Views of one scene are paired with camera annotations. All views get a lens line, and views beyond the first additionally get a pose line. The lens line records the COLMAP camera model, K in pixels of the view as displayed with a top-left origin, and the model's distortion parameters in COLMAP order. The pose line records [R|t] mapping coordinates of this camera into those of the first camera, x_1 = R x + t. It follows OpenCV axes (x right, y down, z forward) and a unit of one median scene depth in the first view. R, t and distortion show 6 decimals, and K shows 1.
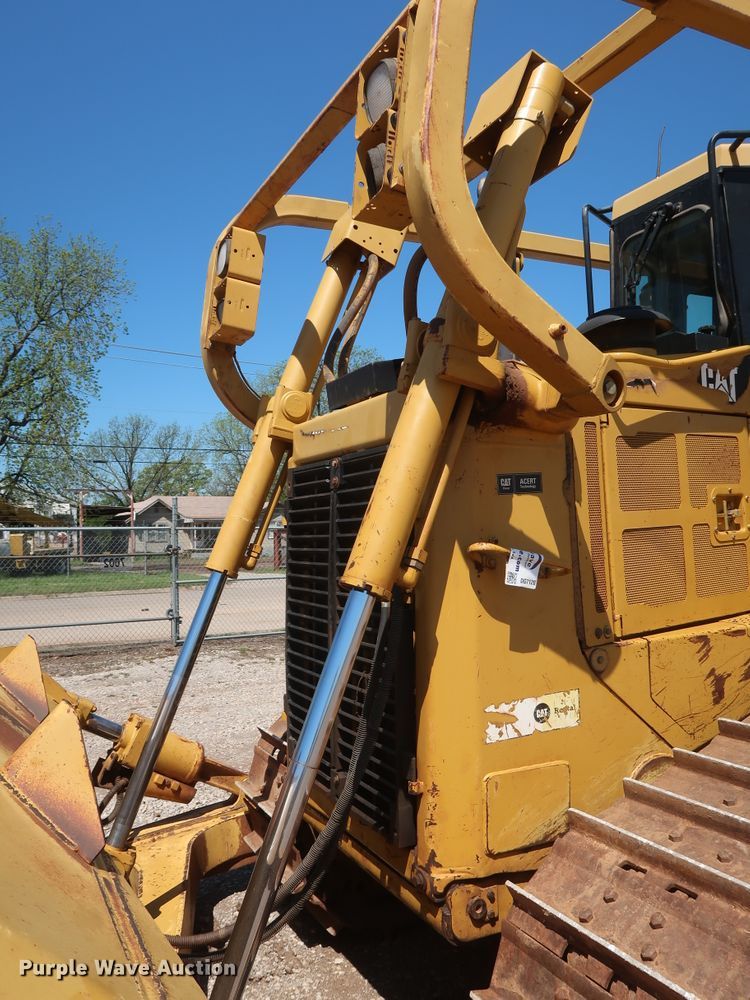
lens RADIAL K [[773.3, 0, 375.0], [0, 773.3, 500.0], [0, 0, 1]] dist [-0.012479, -0.006329]
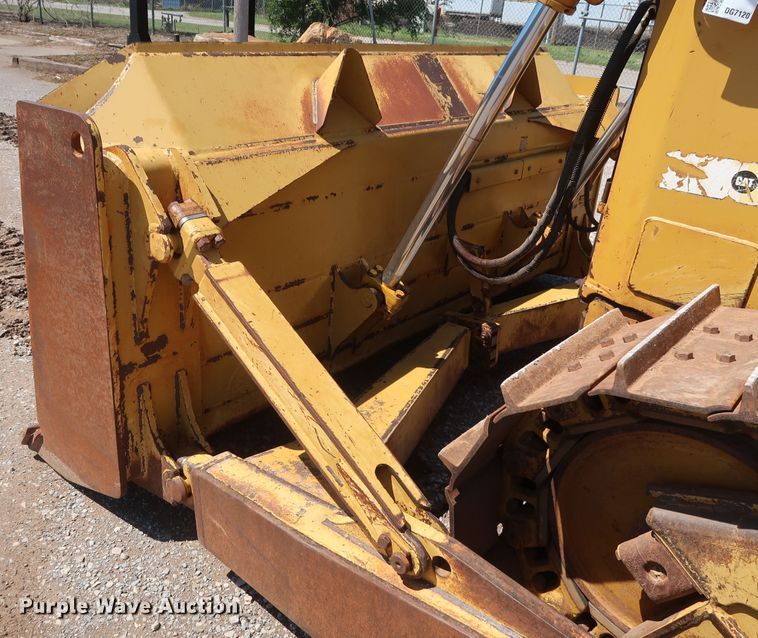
lens RADIAL K [[678.9, 0, 327.6], [0, 678.9, 305.2], [0, 0, 1]] dist [-0.012323, -0.007526]
pose [[0.335808, 0.425607, -0.840293, 0.769016], [-0.034807, 0.897094, 0.440467, 0.080402], [0.941287, -0.118665, 0.316066, 0.294851]]
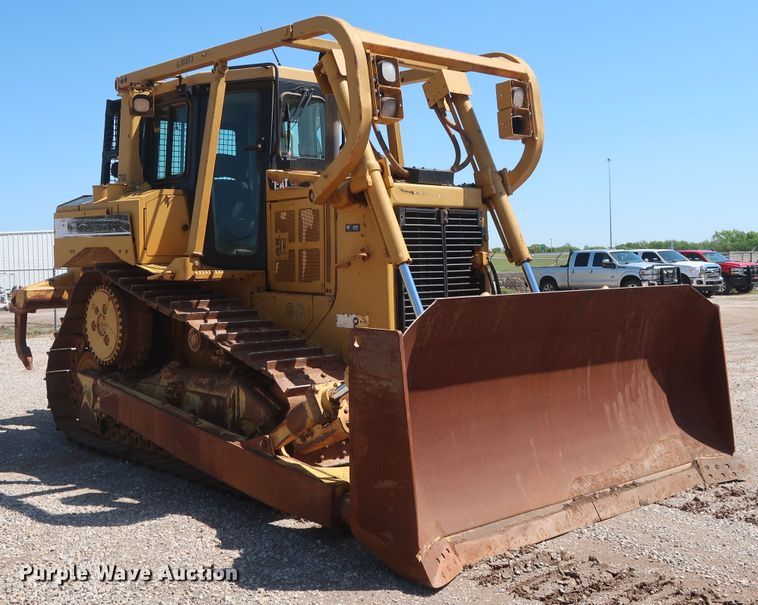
lens RADIAL K [[926.7, 0, 357.9], [0, 926.7, 287.2], [0, 0, 1]] dist [0.005282, -0.024701]
pose [[-0.250344, 0.008150, 0.968123, -2.981524], [-0.014506, 0.999821, -0.012168, 0.237208], [-0.968048, -0.017089, -0.250180, 2.250930]]
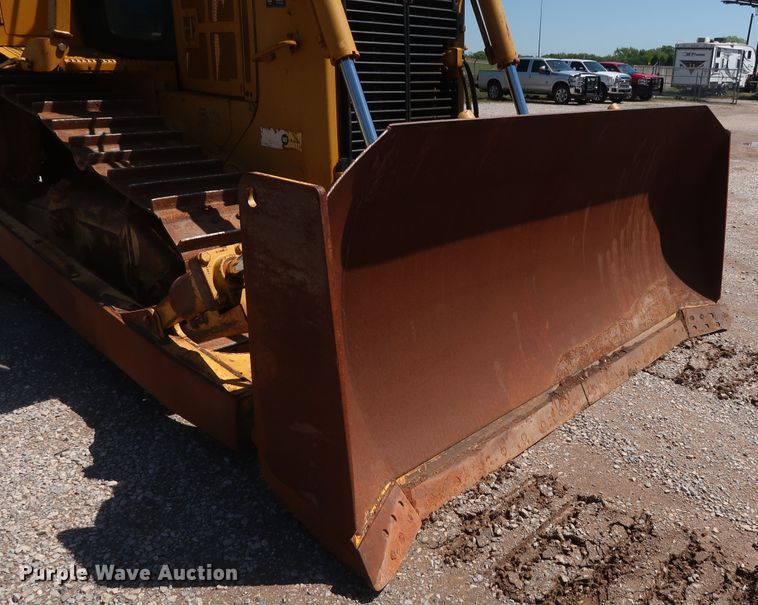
lens RADIAL K [[687.6, 0, 443.6], [0, 687.6, 329.6], [0, 0, 1]] dist [-0.037445, 0.013070]
pose [[-0.384243, -0.318006, 0.866735, -1.774080], [-0.053918, 0.944932, 0.322793, 0.191570], [-0.921656, 0.077299, -0.380229, 1.810714]]
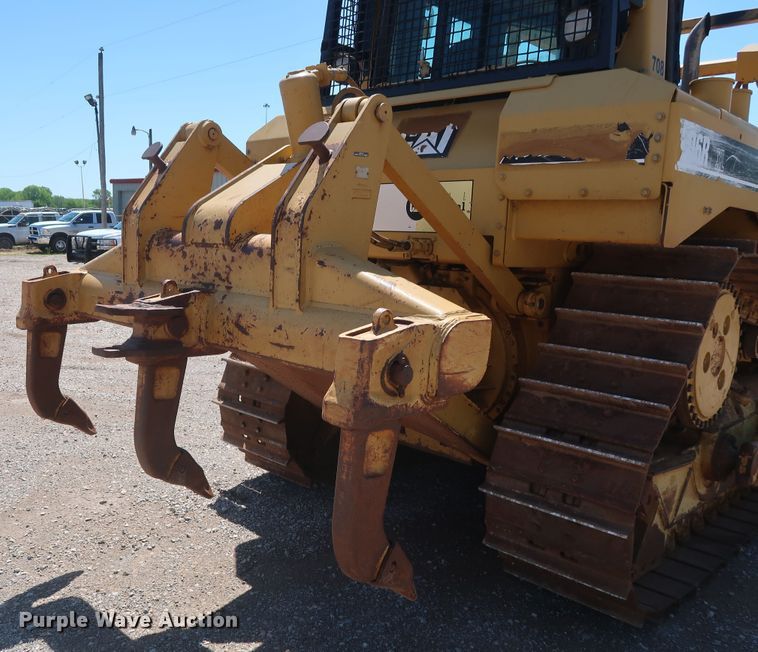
lens RADIAL K [[709.9, 0, 307.5], [0, 709.9, 340.7], [0, 0, 1]] dist [-0.030613, 0.001593]
pose [[-0.960831, 0.045152, -0.273432, 2.189474], [0.010519, 0.991869, 0.126827, 0.123117], [0.276935, 0.118983, -0.953493, 3.519054]]
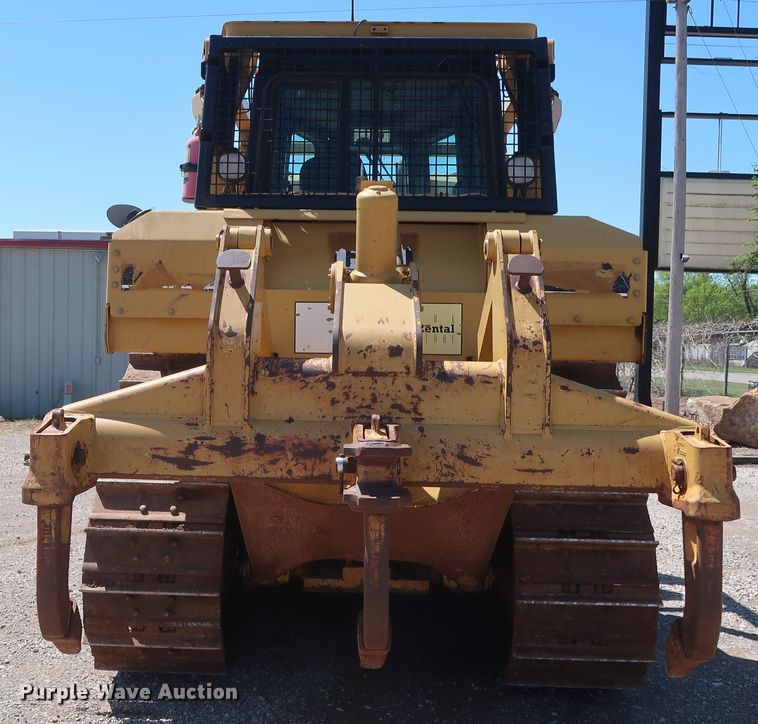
lens RADIAL K [[960.4, 0, 310.2], [0, 960.4, 379.5], [0, 0, 1]] dist [-0.009340, -0.039752]
pose [[-0.493543, 0.042869, -0.868664, 3.384440], [0.029780, 0.999032, 0.032383, 0.068802], [0.869212, -0.009887, -0.494341, 2.907757]]
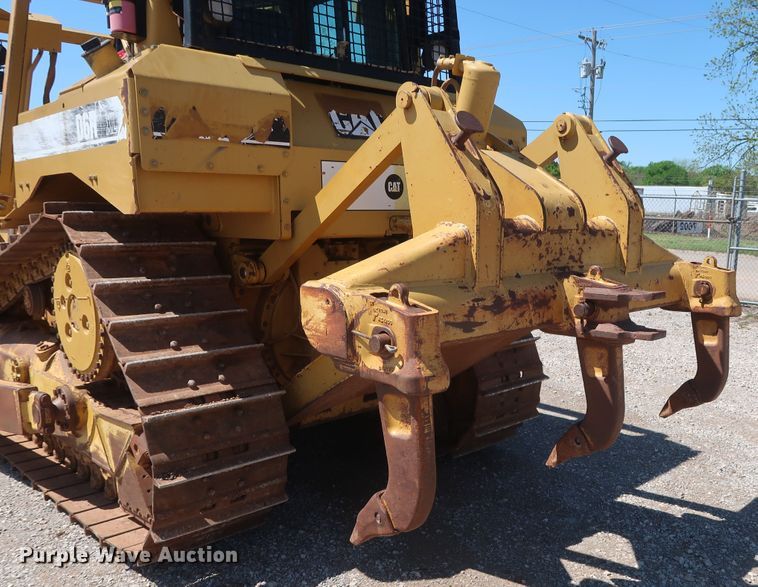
lens RADIAL K [[701.9, 0, 455.3], [0, 701.9, 338.2], [0, 0, 1]] dist [-0.030504, 0.005517]
pose [[0.328624, 0.204143, -0.922134, 3.209228], [0.013448, 0.975250, 0.220695, 0.014171], [0.944365, -0.084926, 0.317745, 1.614515]]
